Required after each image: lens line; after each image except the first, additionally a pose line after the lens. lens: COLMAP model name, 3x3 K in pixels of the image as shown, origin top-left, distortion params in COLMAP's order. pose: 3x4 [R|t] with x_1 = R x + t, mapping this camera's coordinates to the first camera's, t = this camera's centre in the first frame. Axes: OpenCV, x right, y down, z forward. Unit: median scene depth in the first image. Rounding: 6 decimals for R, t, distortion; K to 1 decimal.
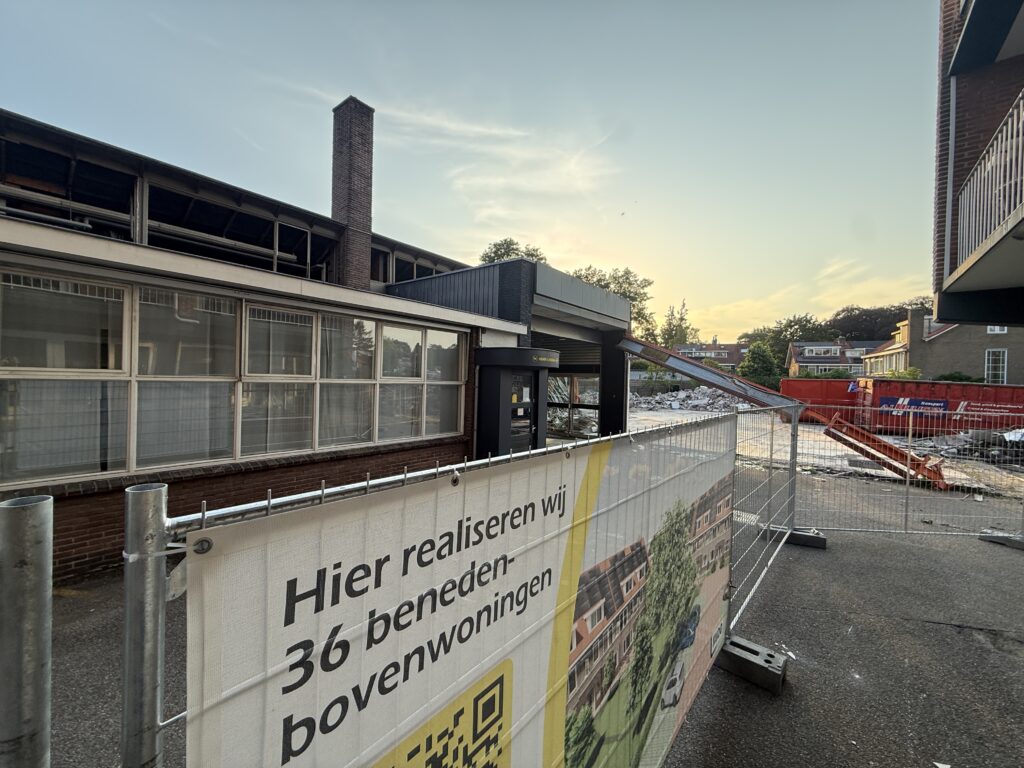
lens RADIAL K [[407.8, 0, 507.9], [0, 407.8, 382.0], [0, 0, 1]] dist [-0.000634, 0.000545]
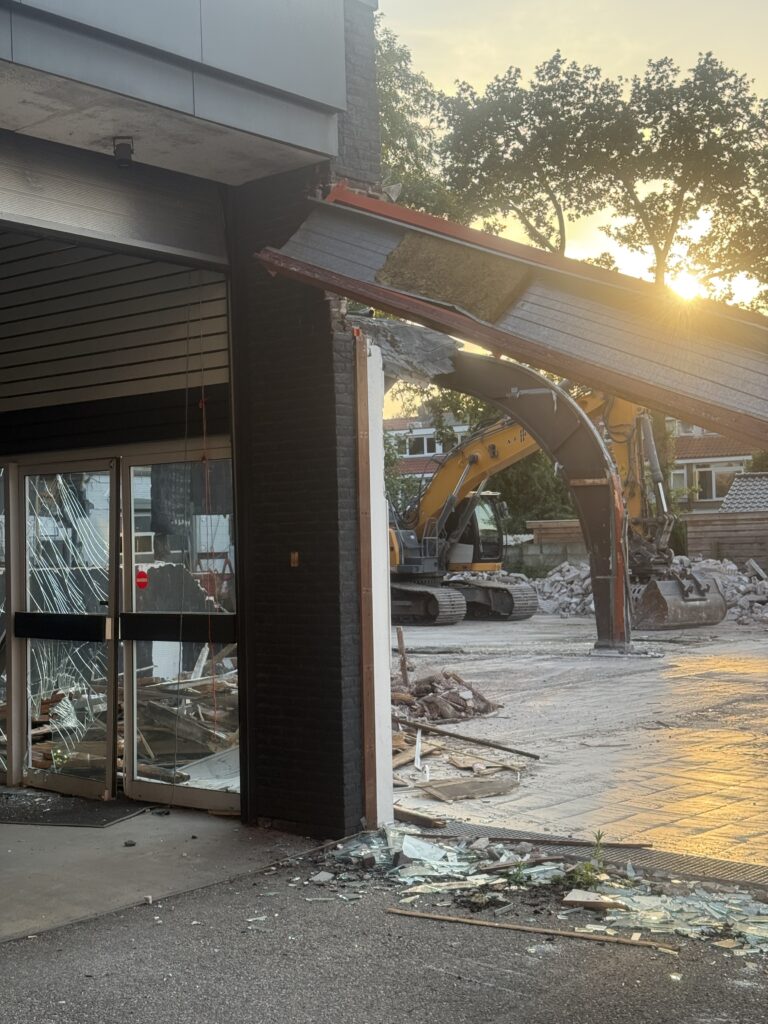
lens RADIAL K [[1420.3, 0, 380.8], [0, 1420.3, 525.7], [0, 0, 1]] dist [0.150231, 0.000000]
pose [[0.998559, -0.049351, -0.021088, 0.135942], [0.048891, 0.998567, -0.021764, 0.015798], [0.022132, 0.020702, 0.999541, 0.177374]]
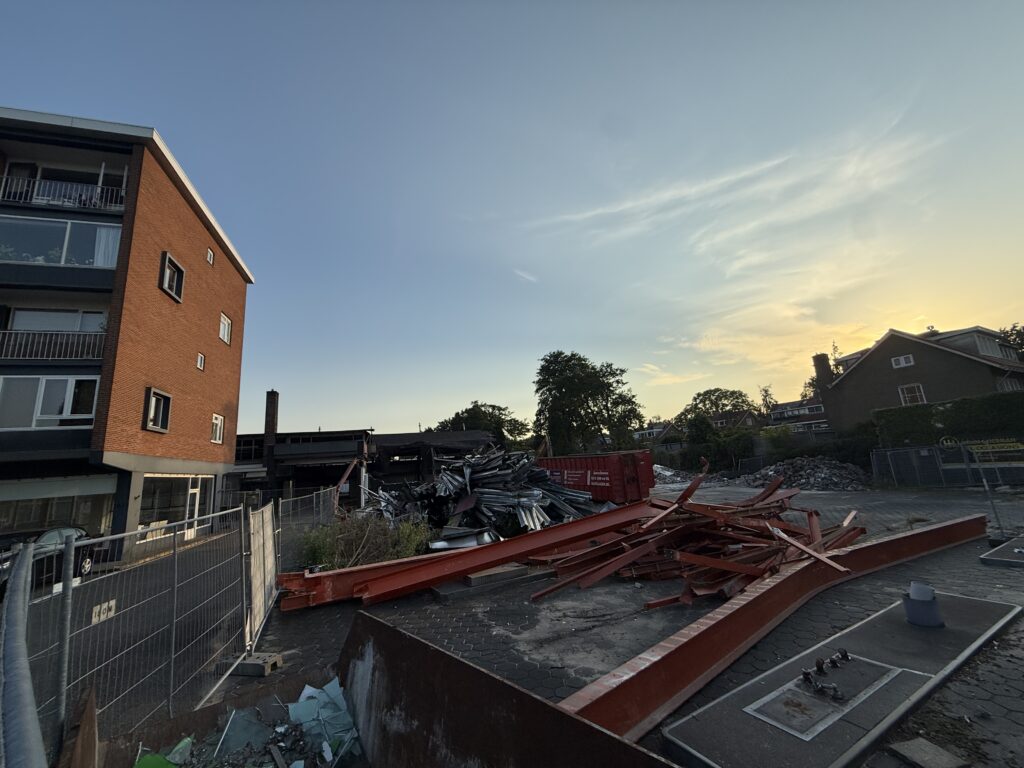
lens RADIAL K [[407.8, 0, 507.6], [0, 407.8, 383.0], [0, 0, 1]] dist [-0.000634, 0.000545]
pose [[0.812947, -0.203804, -0.545510, 0.929184], [0.088698, 0.969164, -0.229900, 0.033066], [0.575543, 0.138511, 0.805956, -0.136747]]
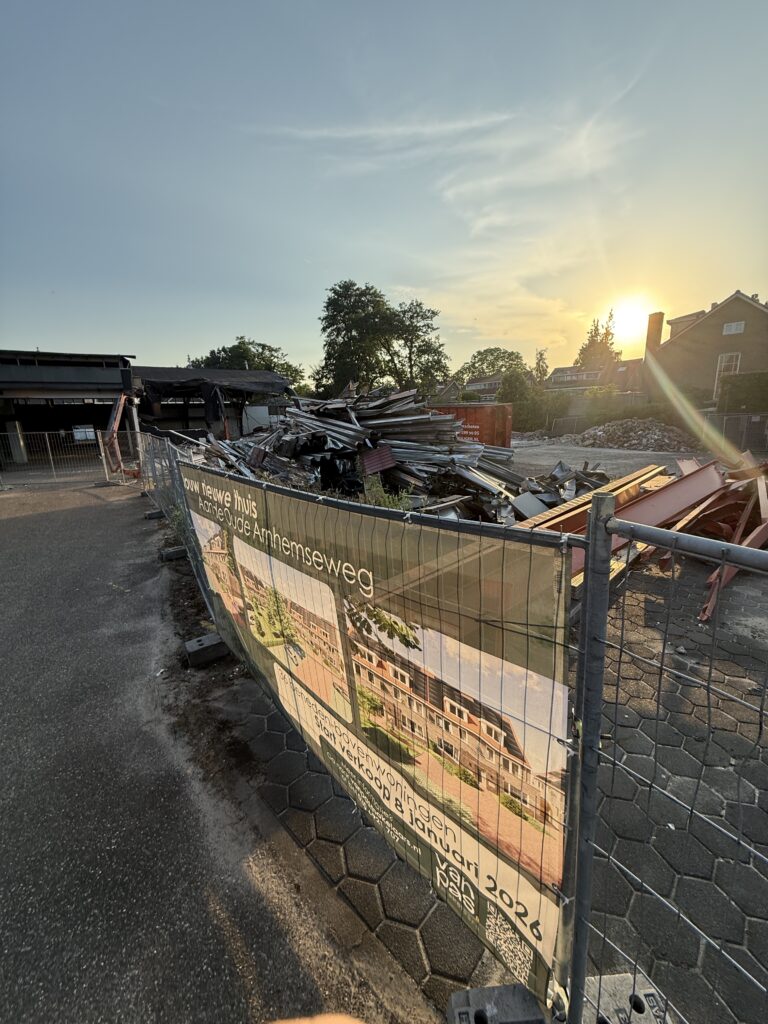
lens RADIAL K [[407.8, 0, 384.6], [0, 407.8, 509.4], [0, 0, 1]] dist [-0.000634, 0.000545]
pose [[0.946978, 0.015203, -0.320939, 0.742365], [0.052870, 0.977891, 0.202323, 0.027726], [0.316919, -0.208563, 0.925237, -0.093332]]
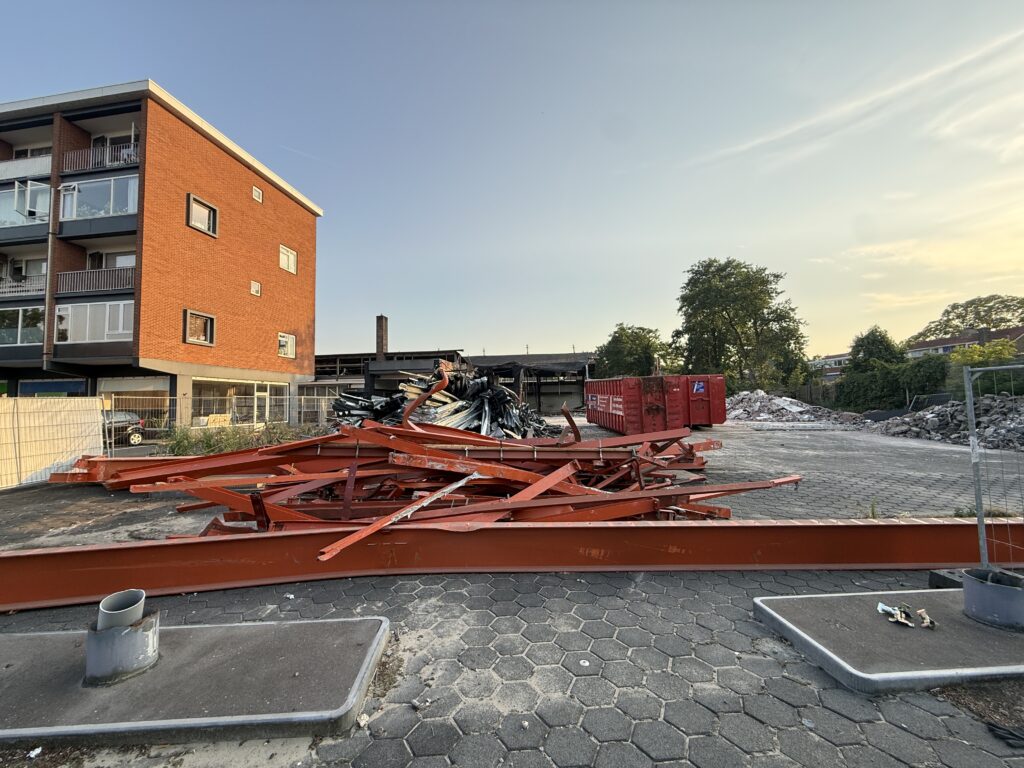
lens RADIAL K [[407.8, 0, 507.5], [0, 407.8, 376.7], [0, 0, 1]] dist [-0.000634, 0.000545]
pose [[0.493436, -0.089756, -0.865138, 1.055523], [0.020293, 0.995578, -0.091715, 0.052052], [0.869545, 0.027700, 0.493076, 0.100718]]
